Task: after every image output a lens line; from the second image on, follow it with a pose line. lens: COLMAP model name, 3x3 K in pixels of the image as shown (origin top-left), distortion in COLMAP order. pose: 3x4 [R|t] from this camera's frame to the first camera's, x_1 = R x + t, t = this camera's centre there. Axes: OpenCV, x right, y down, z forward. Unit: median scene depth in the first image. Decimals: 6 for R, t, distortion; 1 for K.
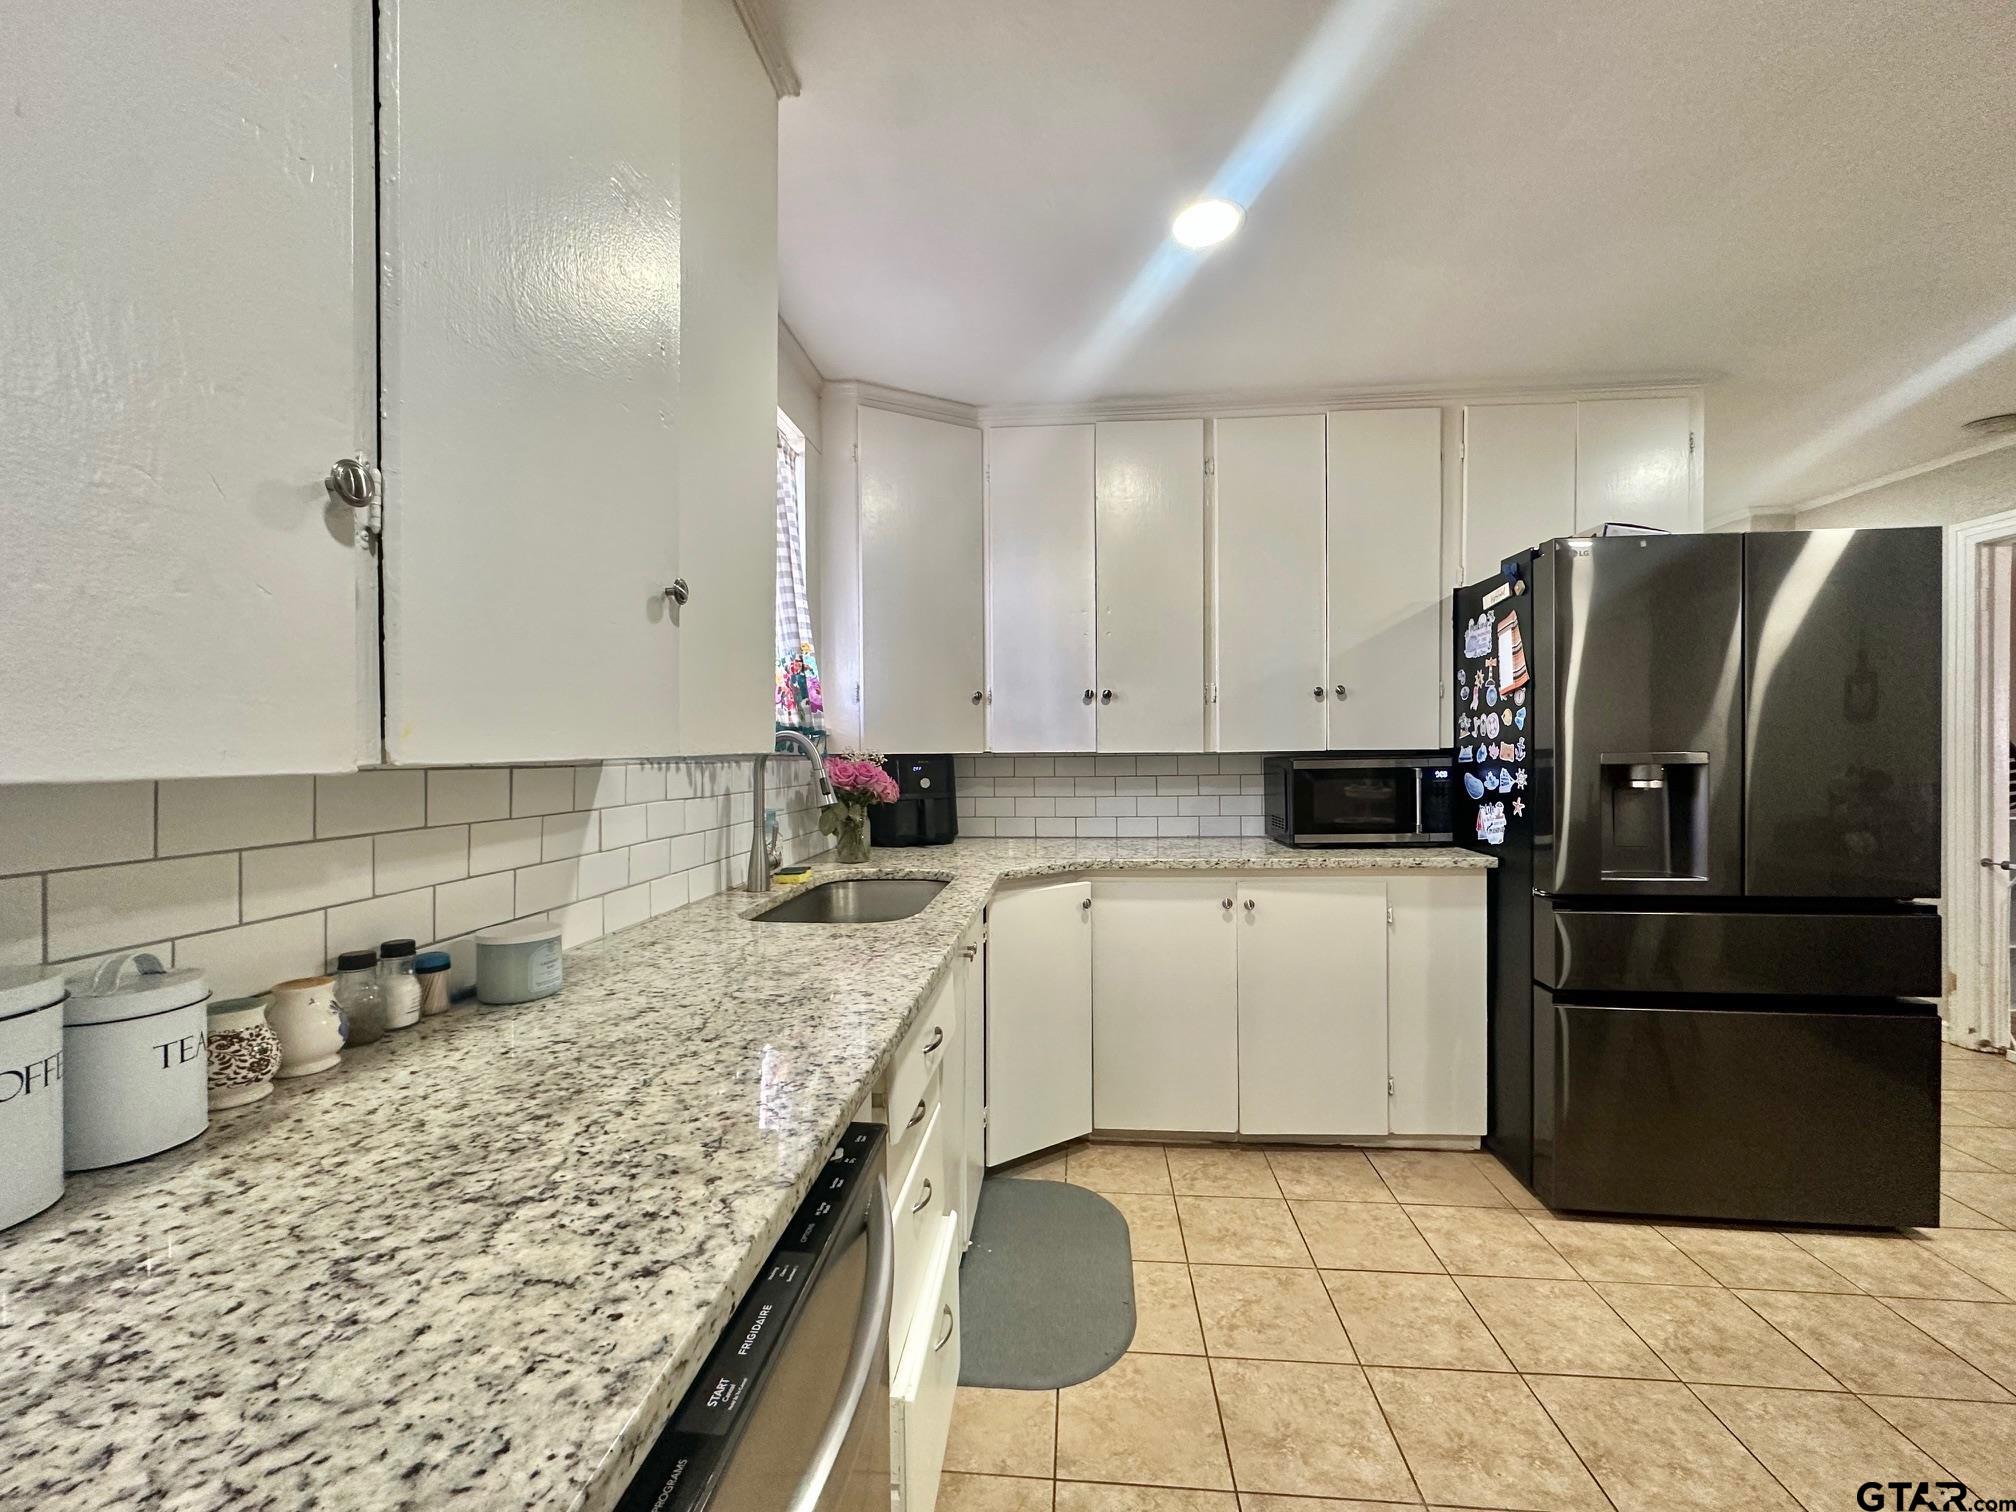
lens RADIAL K [[806.2, 0, 1004.4], [0, 806.2, 758.1], [0, 0, 1]] dist [-0.004561, 0.000824]
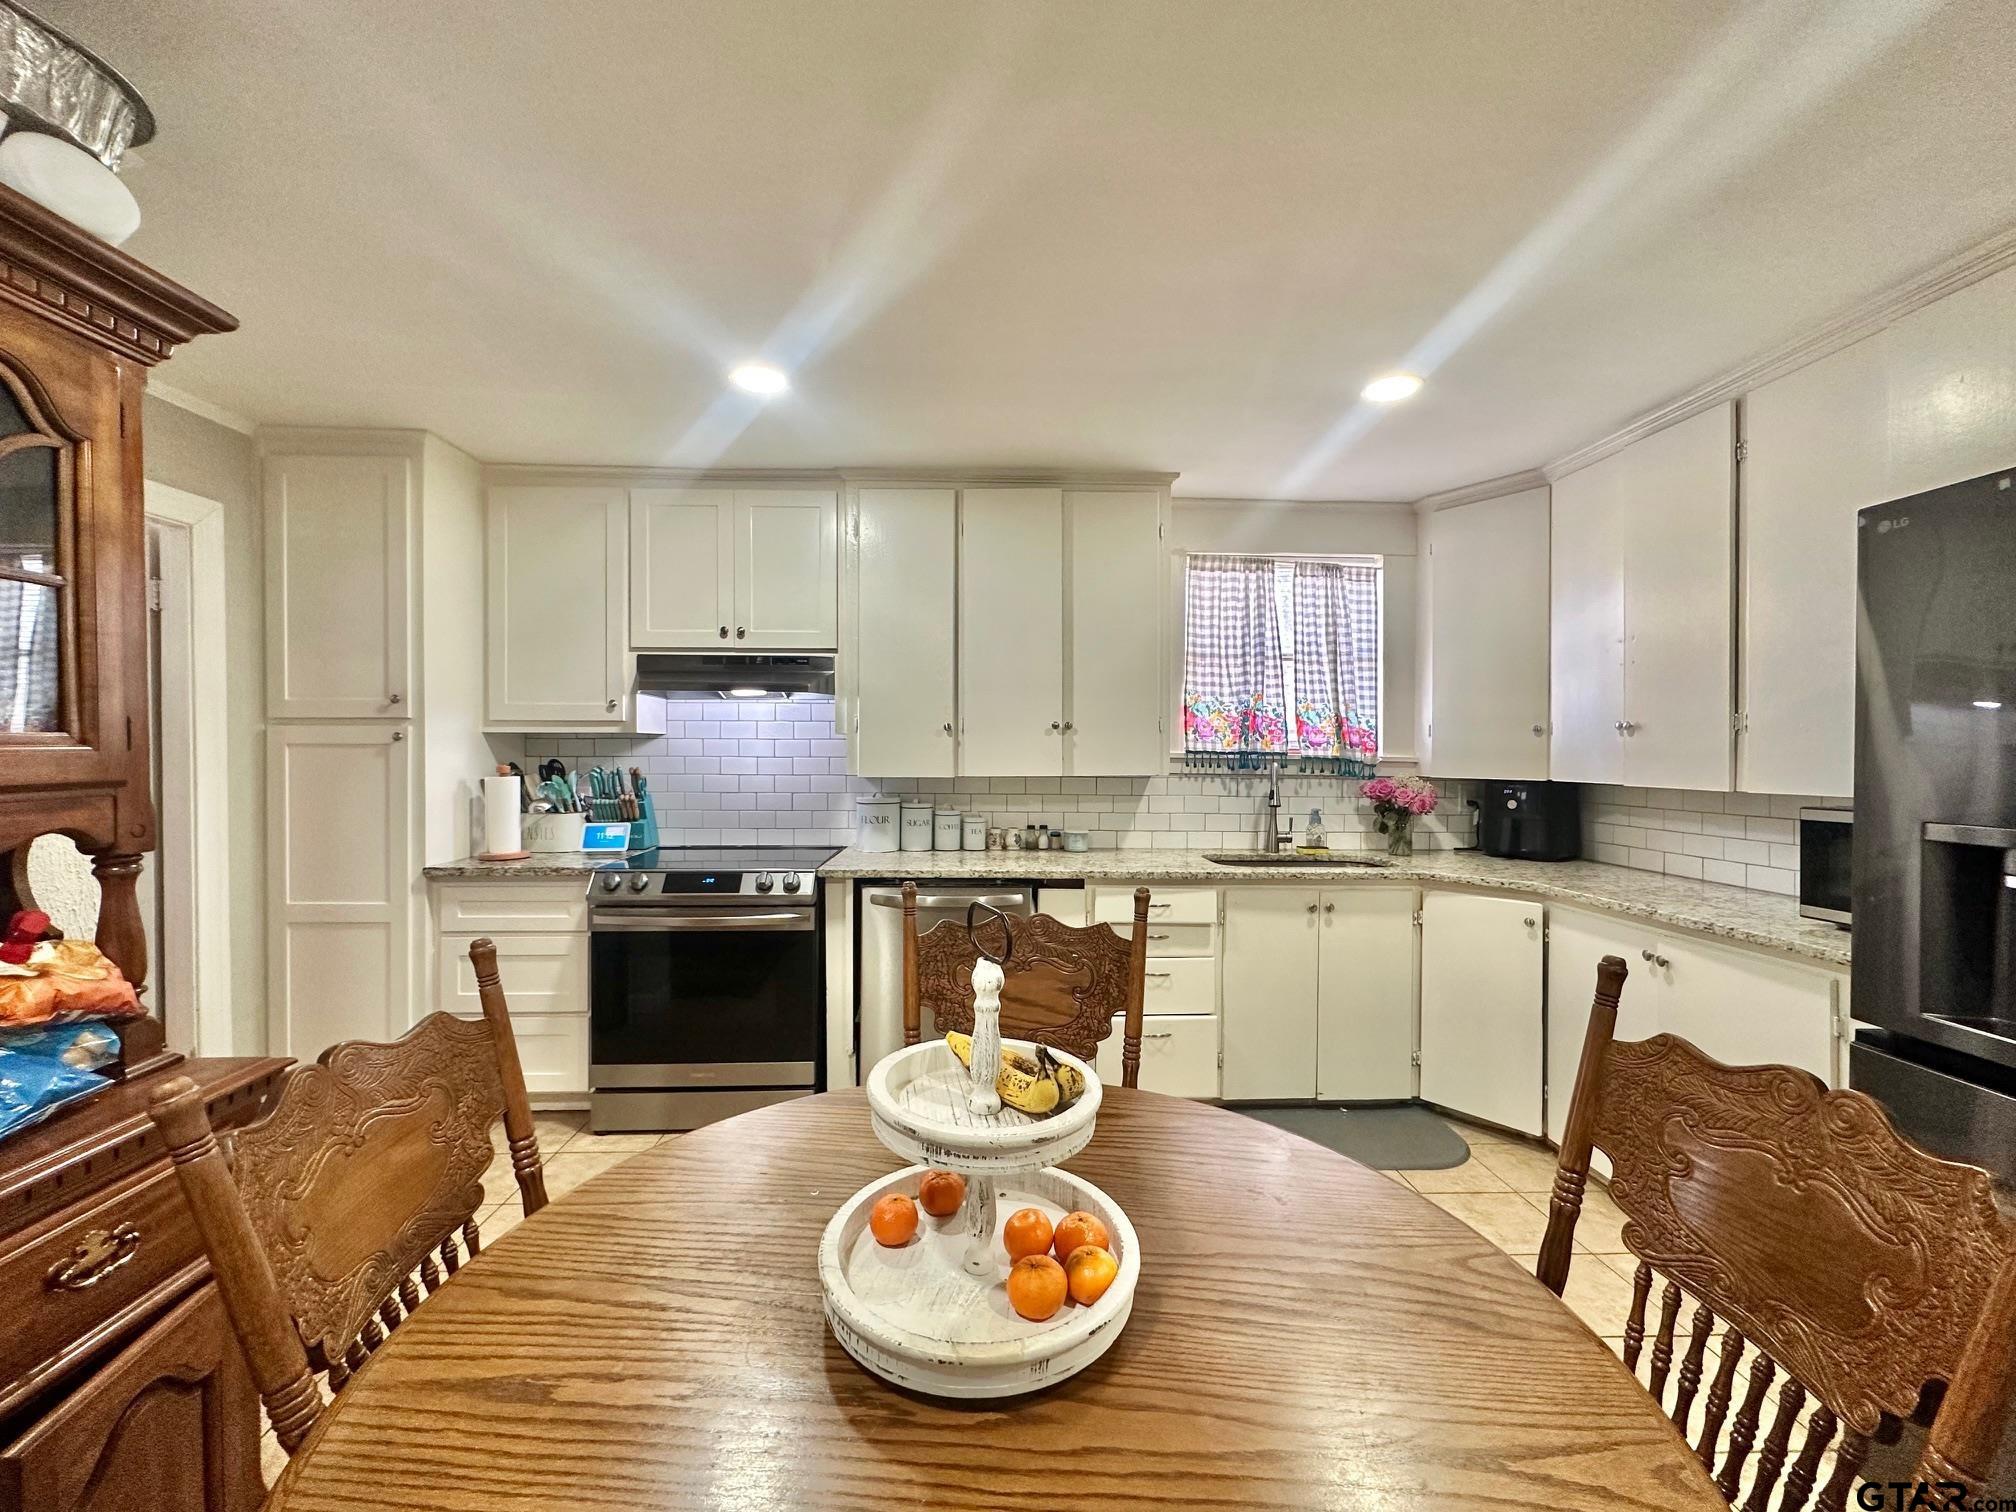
lens RADIAL K [[806.2, 0, 1008.4], [0, 806.2, 757.1], [0, 0, 1]] dist [-0.004561, 0.000824]
pose [[0.131018, 0.016008, -0.991251, 1.931398], [-0.016688, 0.999764, 0.013940, -0.083417], [0.991239, 0.014716, 0.131254, 0.263971]]
